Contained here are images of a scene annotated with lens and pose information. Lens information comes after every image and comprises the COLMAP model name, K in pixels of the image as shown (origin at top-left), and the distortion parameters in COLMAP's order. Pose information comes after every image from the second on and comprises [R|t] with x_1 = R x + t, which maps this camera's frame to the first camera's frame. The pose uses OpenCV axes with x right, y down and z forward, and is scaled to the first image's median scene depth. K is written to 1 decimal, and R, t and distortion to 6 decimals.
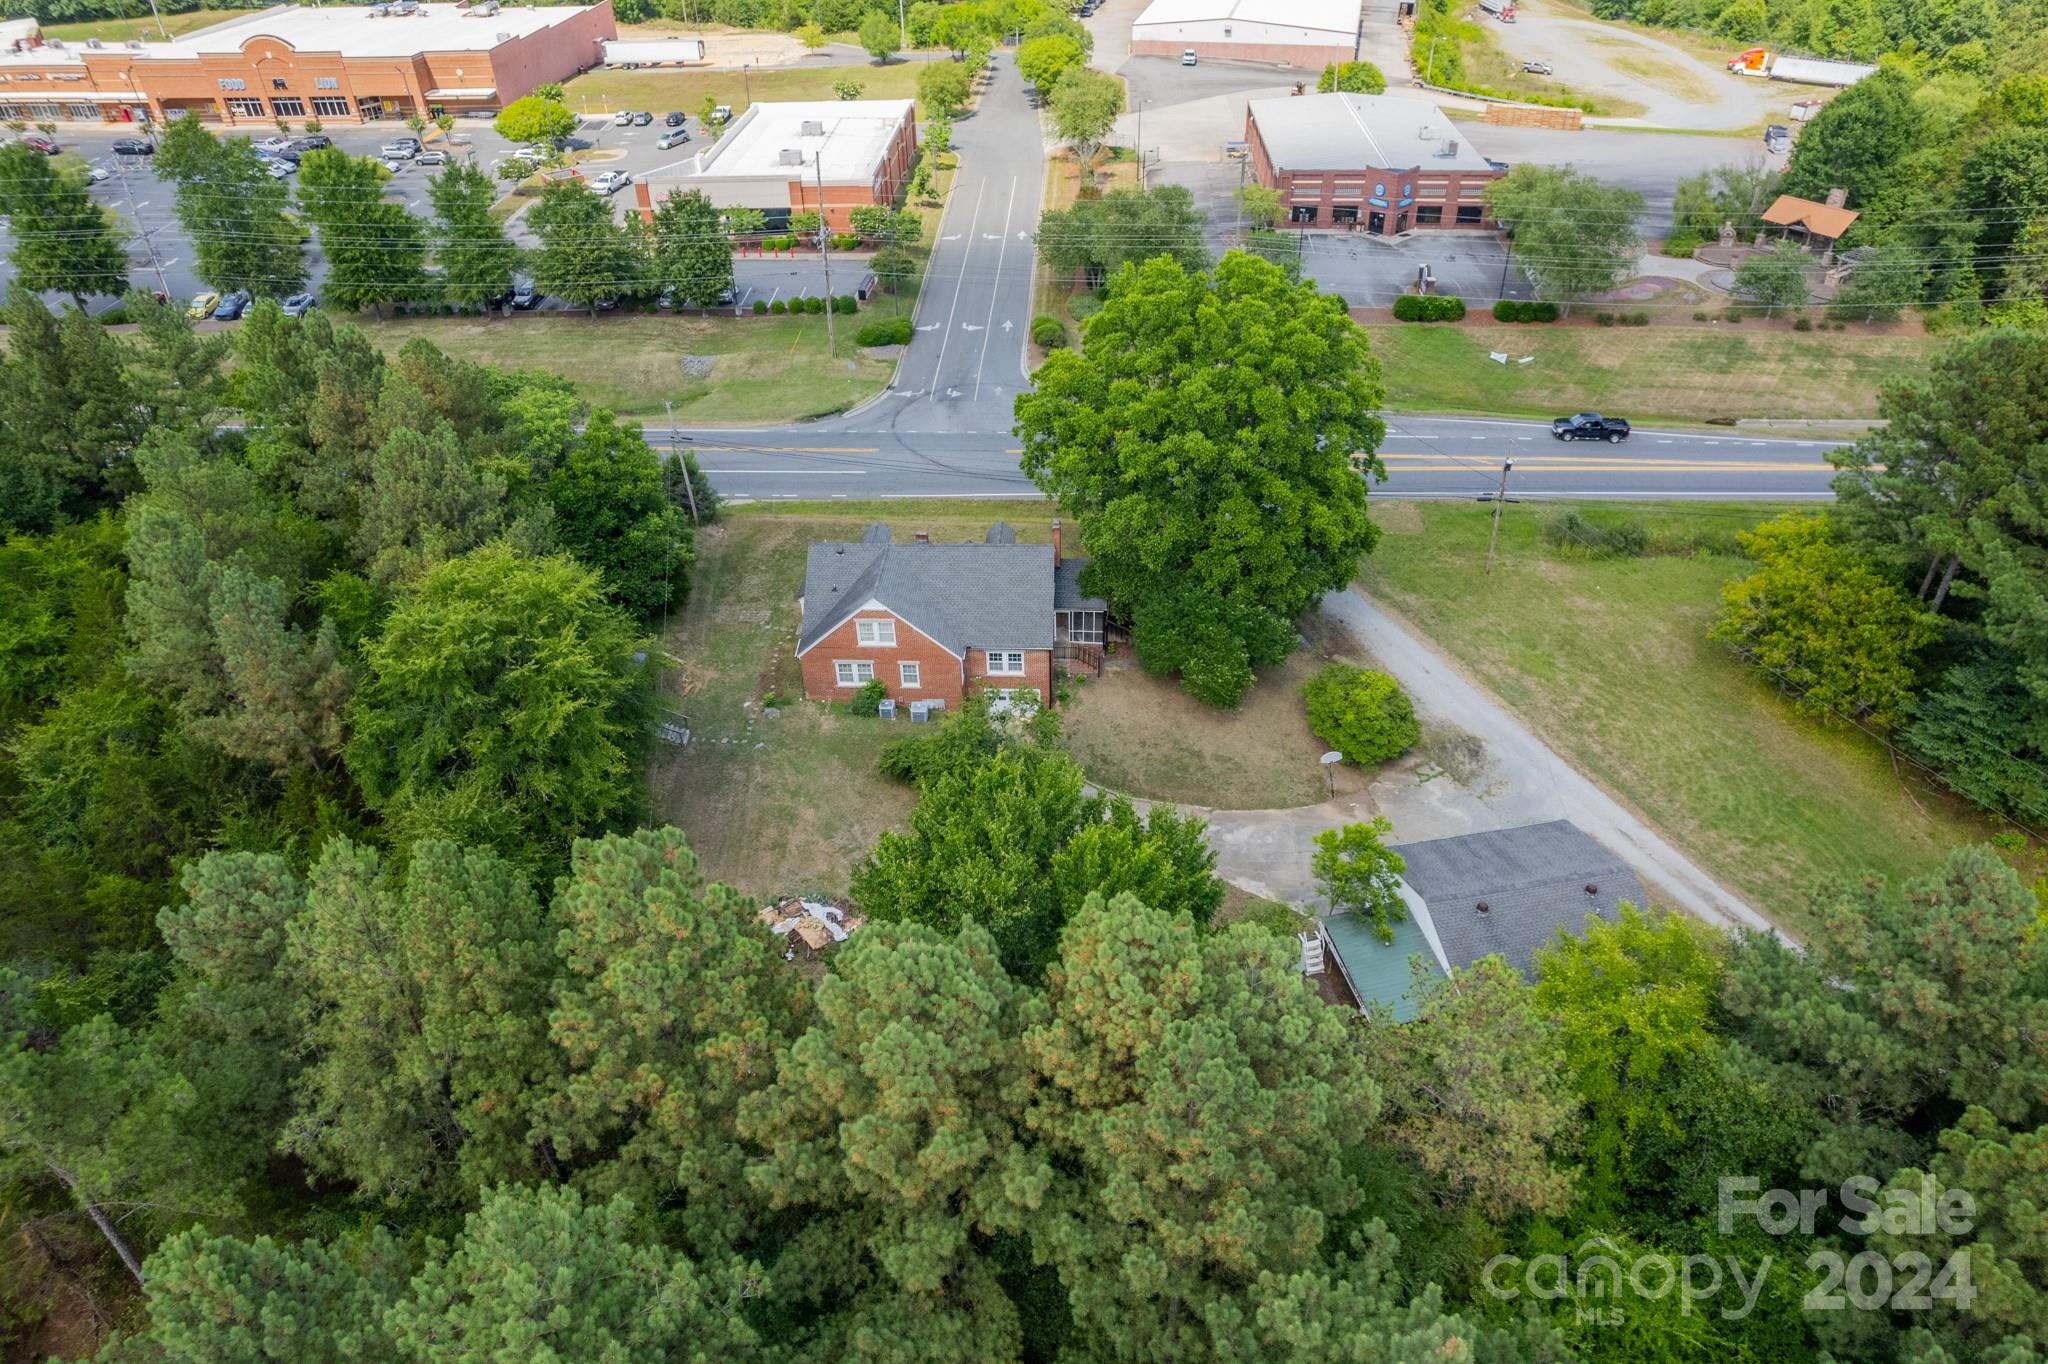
lens RADIAL K [[1301.3, 0, 1024.0], [0, 1301.3, 682.0], [0, 0, 1]] dist [-0.091625, 0.087889]
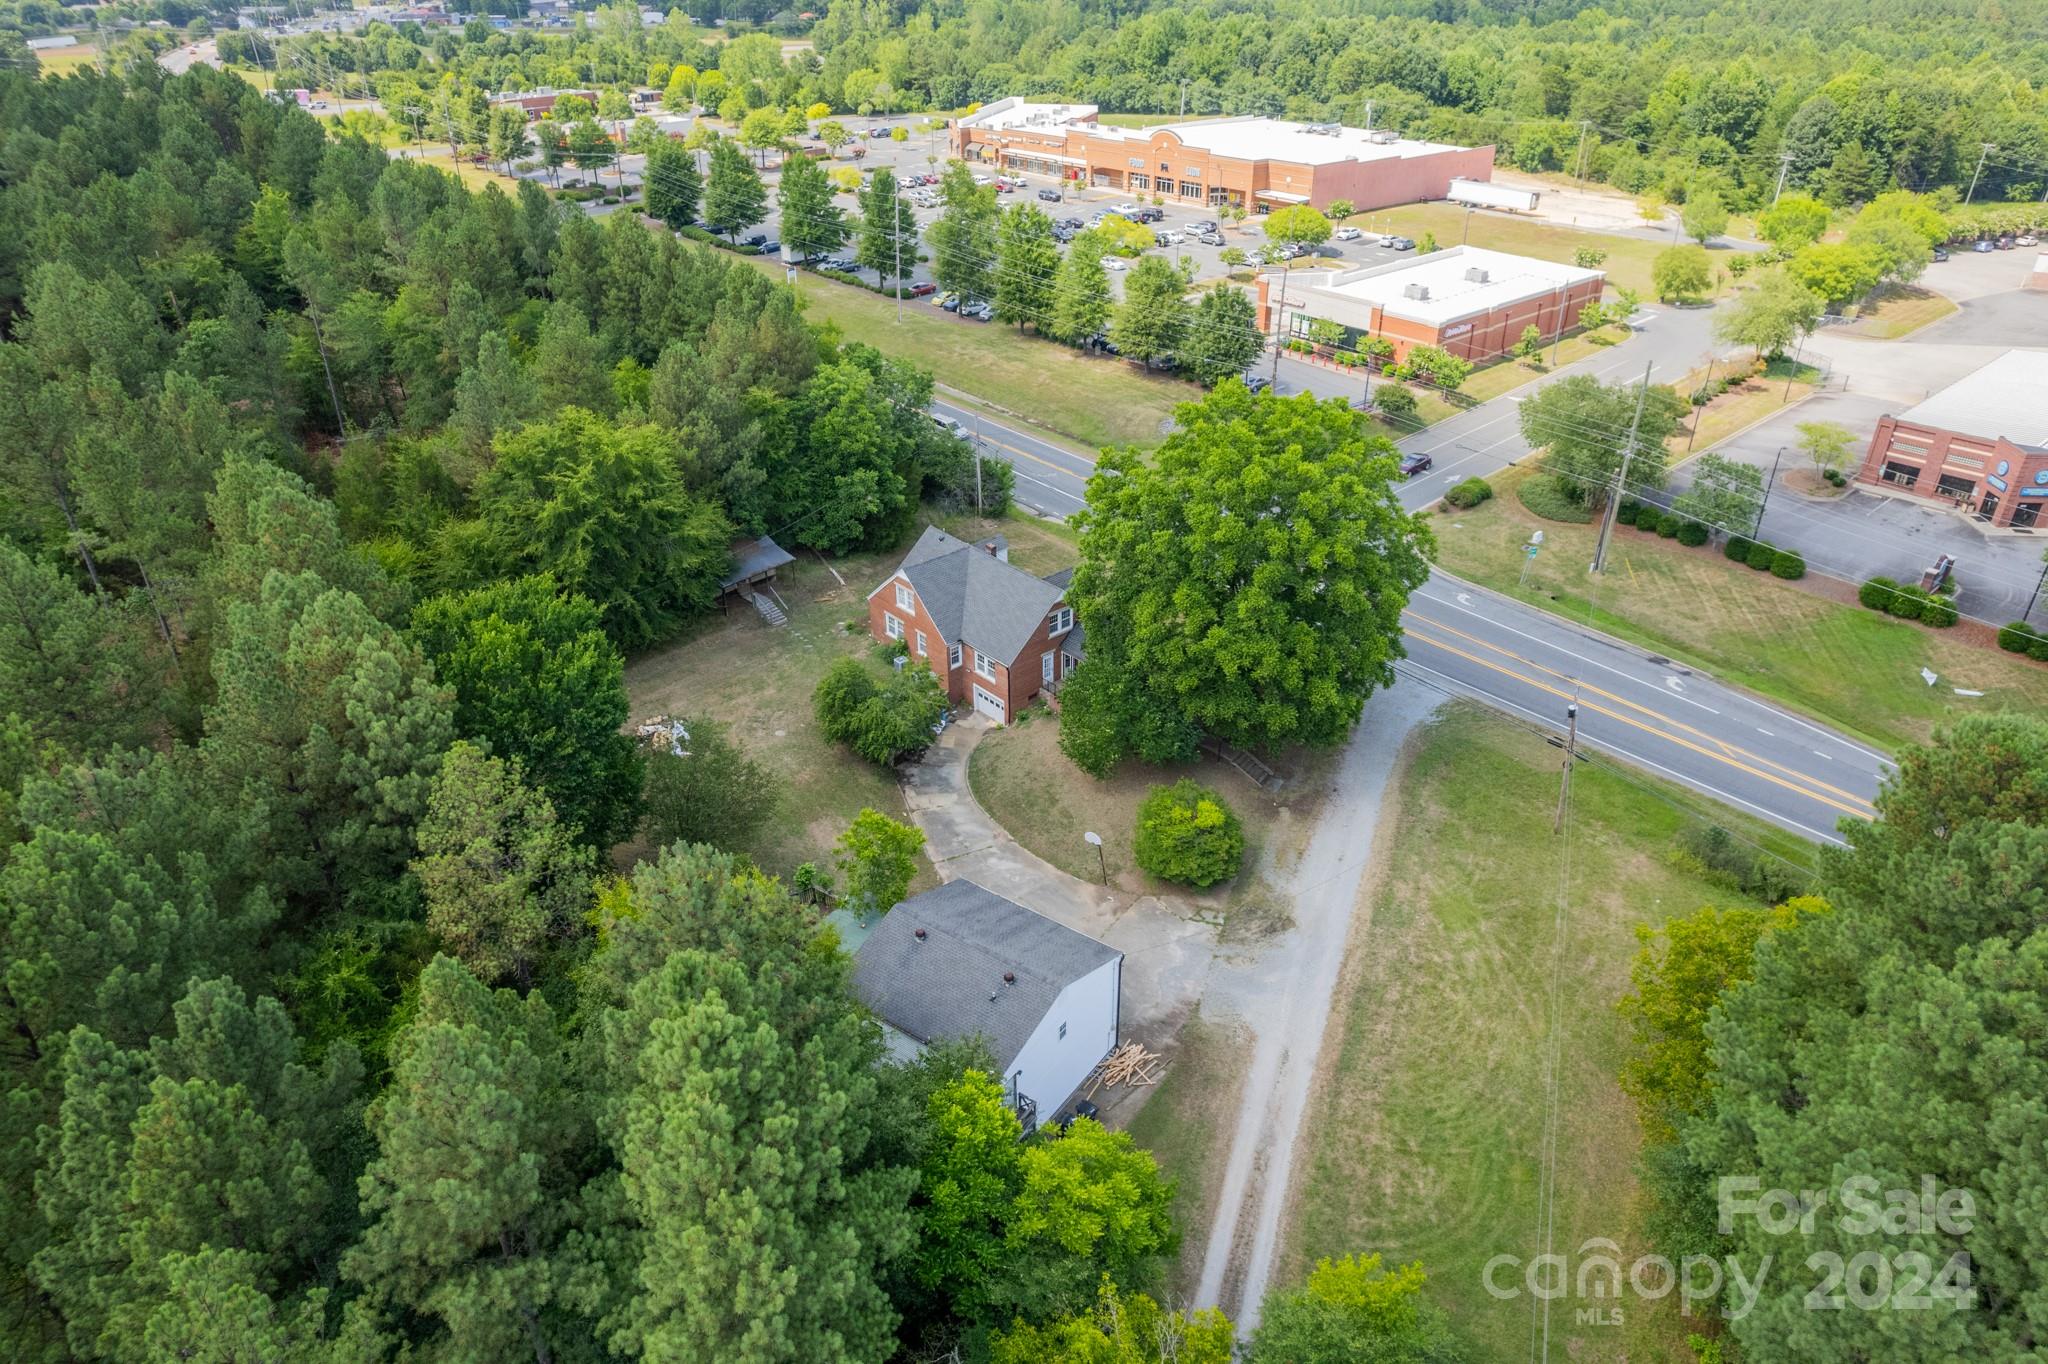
lens RADIAL K [[1301.3, 0, 1024.0], [0, 1301.3, 682.0], [0, 0, 1]] dist [-0.091625, 0.087889]
pose [[0.700052, 0.376827, -0.606571, 0.375994], [-0.432300, 0.899730, 0.060025, -0.045309], [0.568369, 0.220200, 0.792760, 0.048145]]
